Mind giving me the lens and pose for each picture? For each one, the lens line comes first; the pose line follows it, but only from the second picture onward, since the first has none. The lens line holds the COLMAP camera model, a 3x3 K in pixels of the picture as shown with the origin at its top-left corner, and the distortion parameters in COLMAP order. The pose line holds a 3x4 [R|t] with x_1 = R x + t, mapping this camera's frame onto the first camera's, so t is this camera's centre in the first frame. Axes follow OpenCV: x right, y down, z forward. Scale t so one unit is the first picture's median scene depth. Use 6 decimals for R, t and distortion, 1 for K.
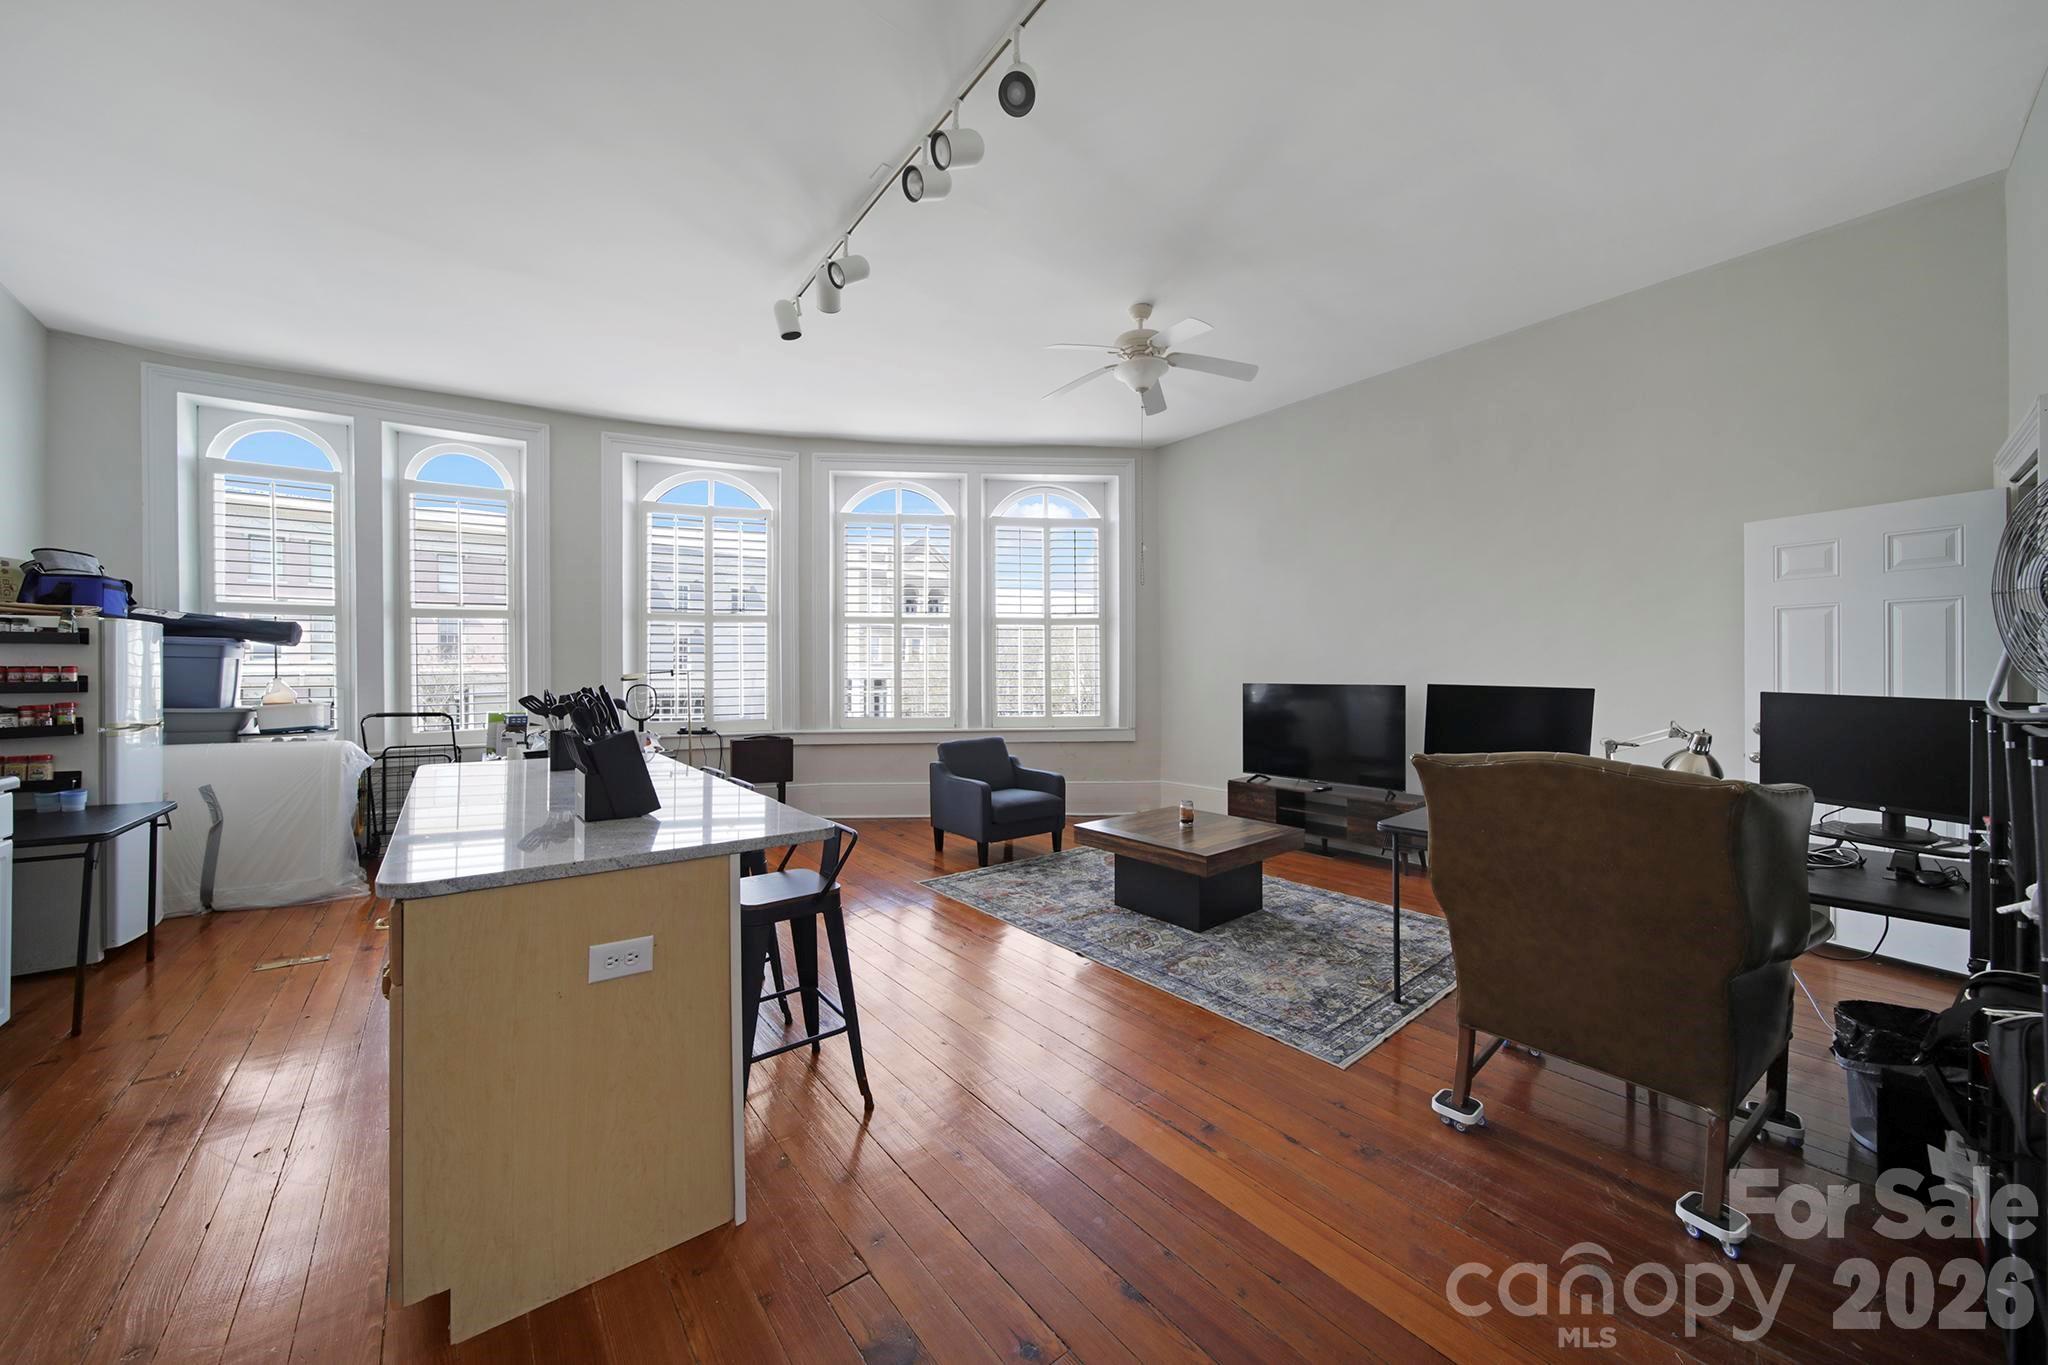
lens RADIAL K [[725.4, 0, 1016.8], [0, 725.4, 669.4], [0, 0, 1]] dist [-0.002663, -0.001148]
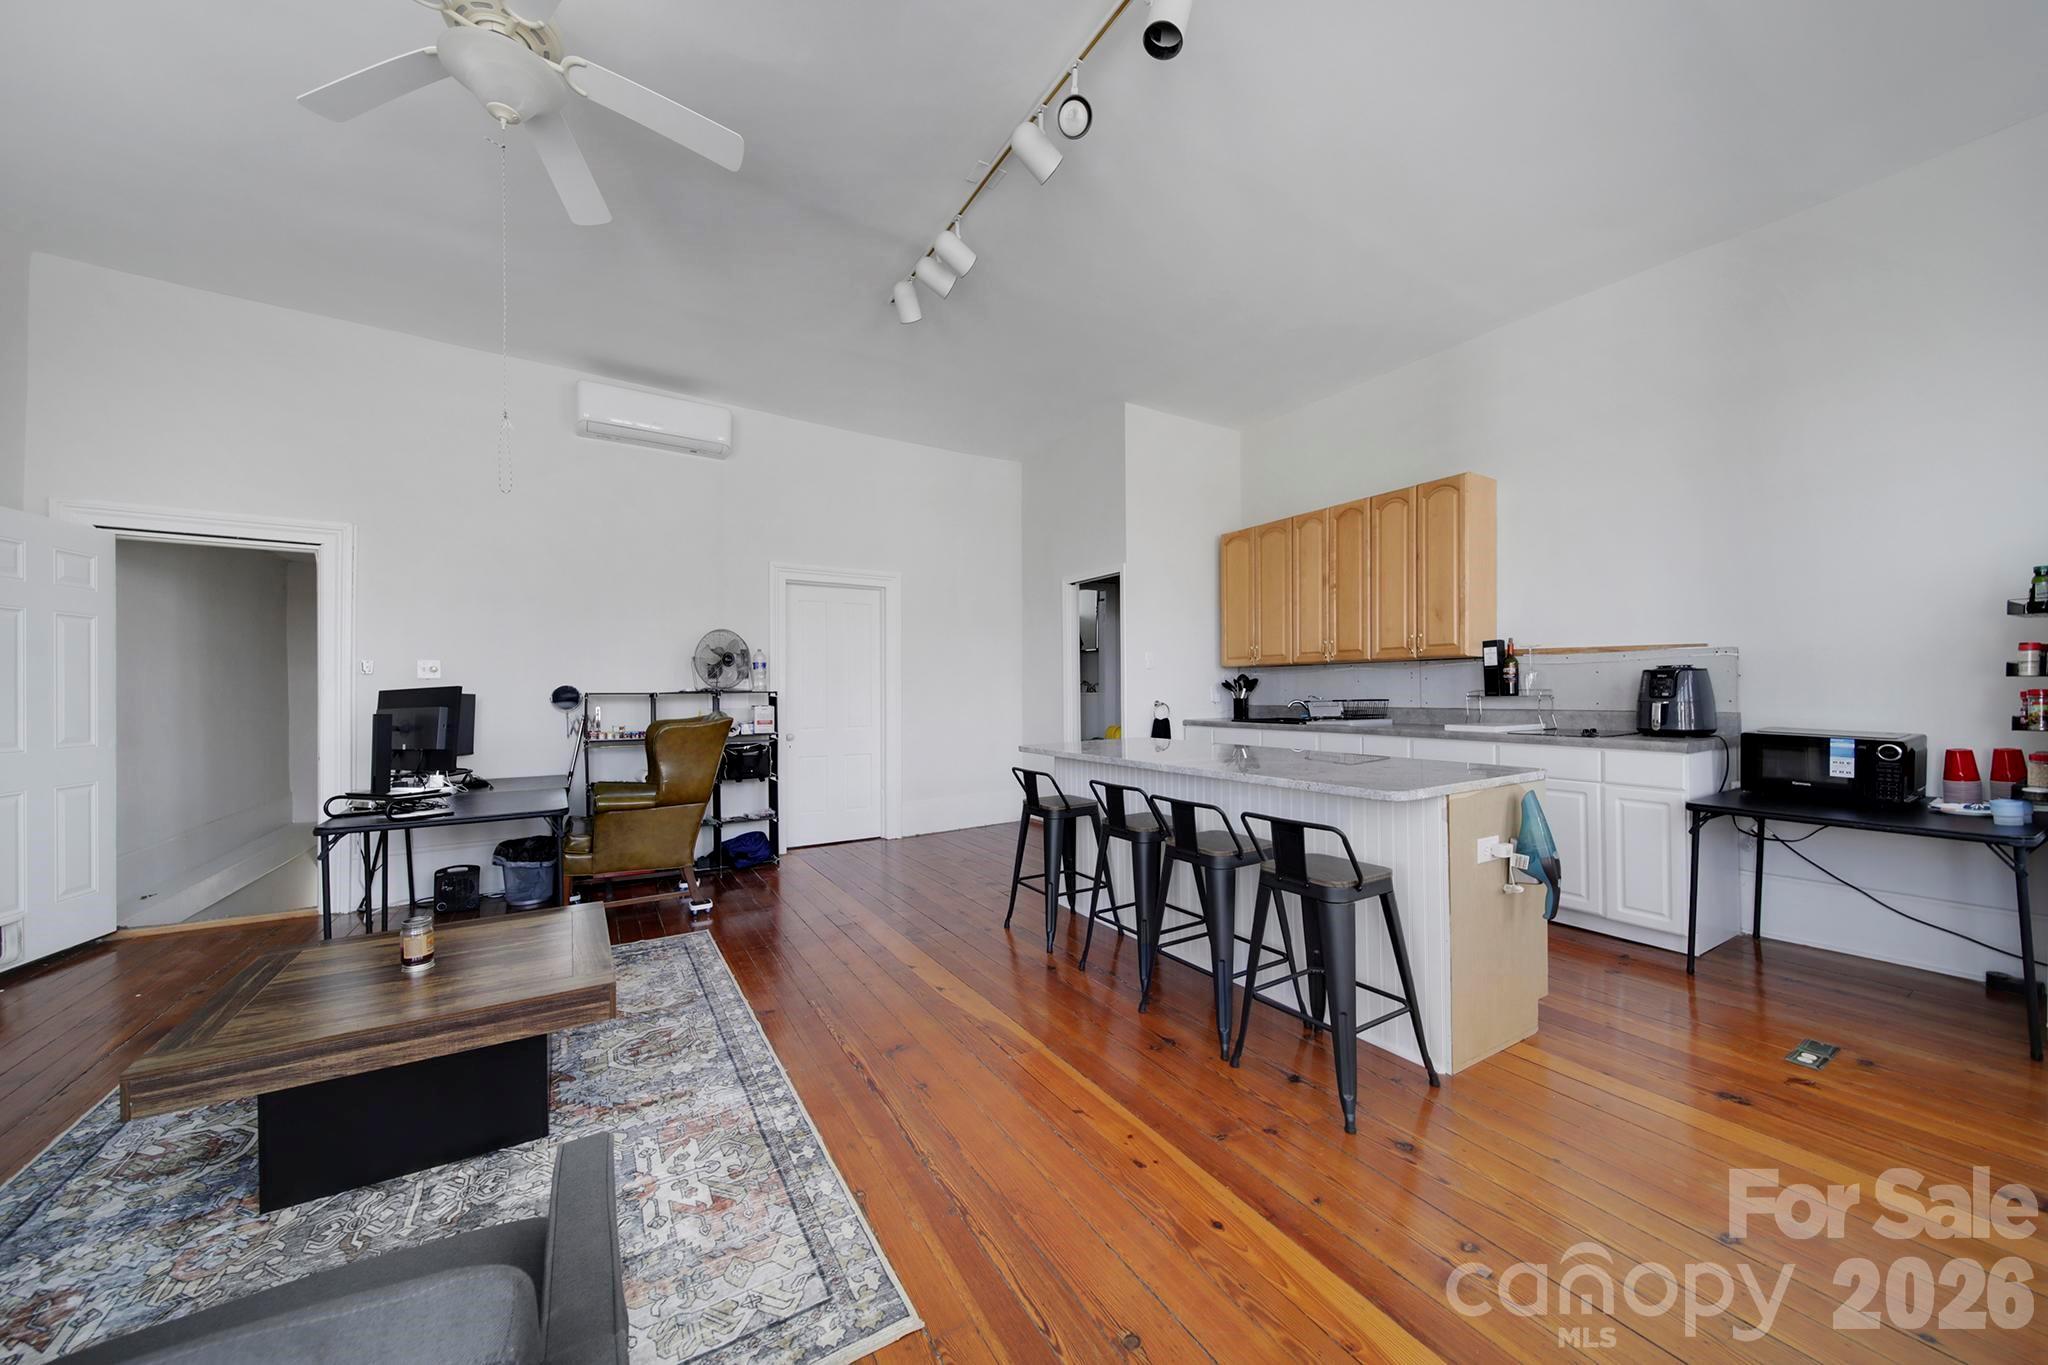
lens RADIAL K [[725.4, 0, 1020.6], [0, 725.4, 689.0], [0, 0, 1]] dist [-0.002663, -0.001148]
pose [[-0.990893, 0.011019, 0.134199, -0.212356], [0.010933, 0.999939, -0.001374, 0.022163], [-0.134206, 0.000106, -0.990953, 1.217895]]
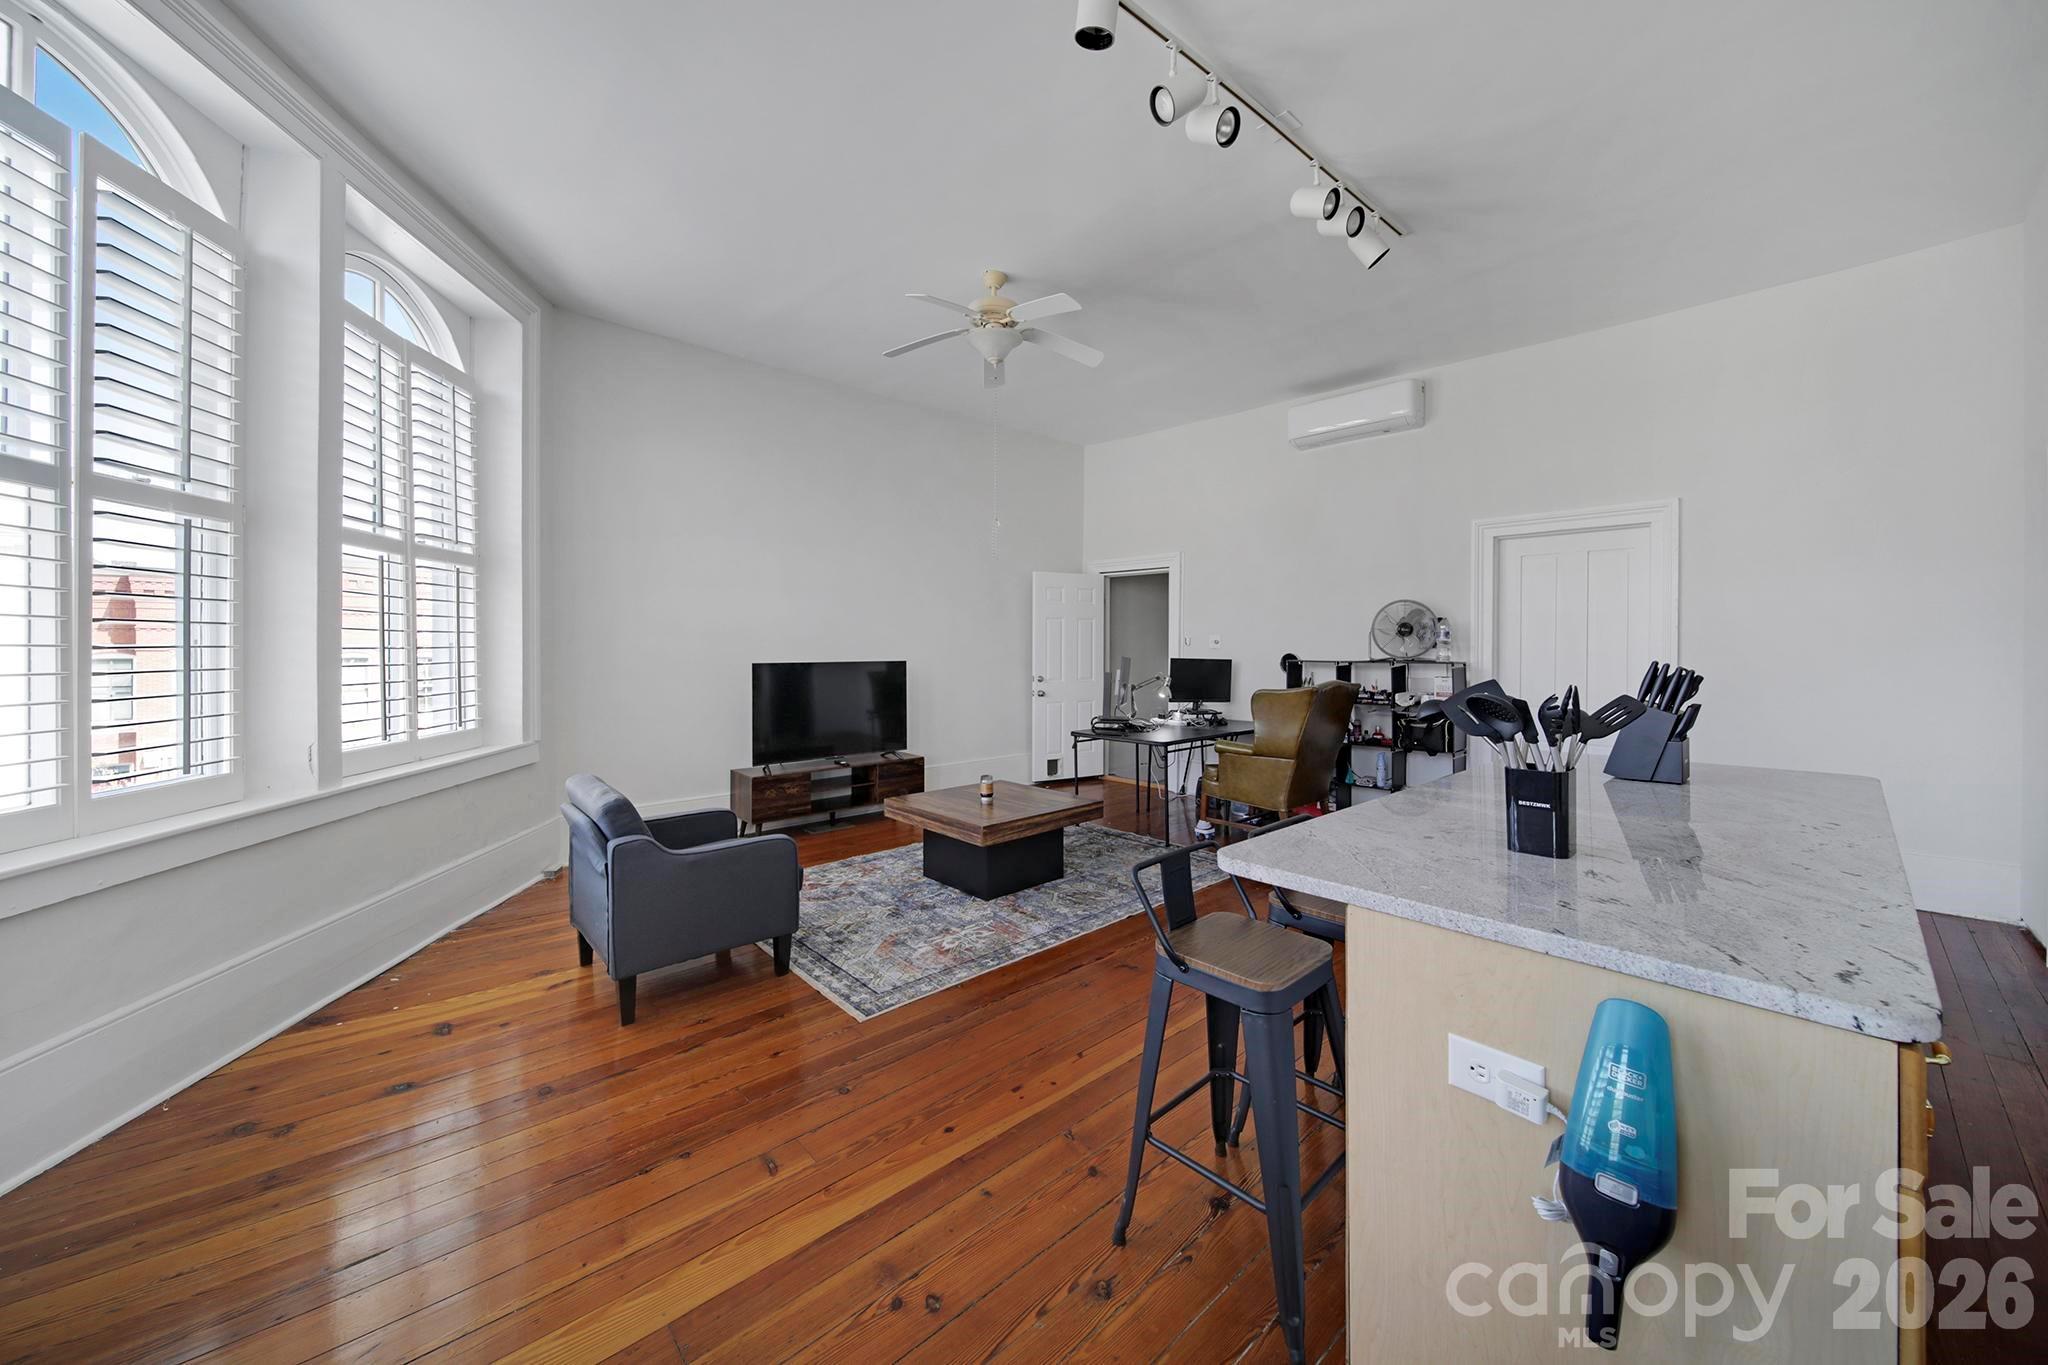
lens RADIAL K [[725.4, 0, 1031.1], [0, 725.4, 647.1], [0, 0, 1]] dist [-0.002663, -0.001148]
pose [[-0.064788, 0.003289, 0.997894, -0.669390], [-0.001600, 0.999993, -0.003400, 0.003156], [-0.997898, -0.001817, -0.064782, 0.847461]]
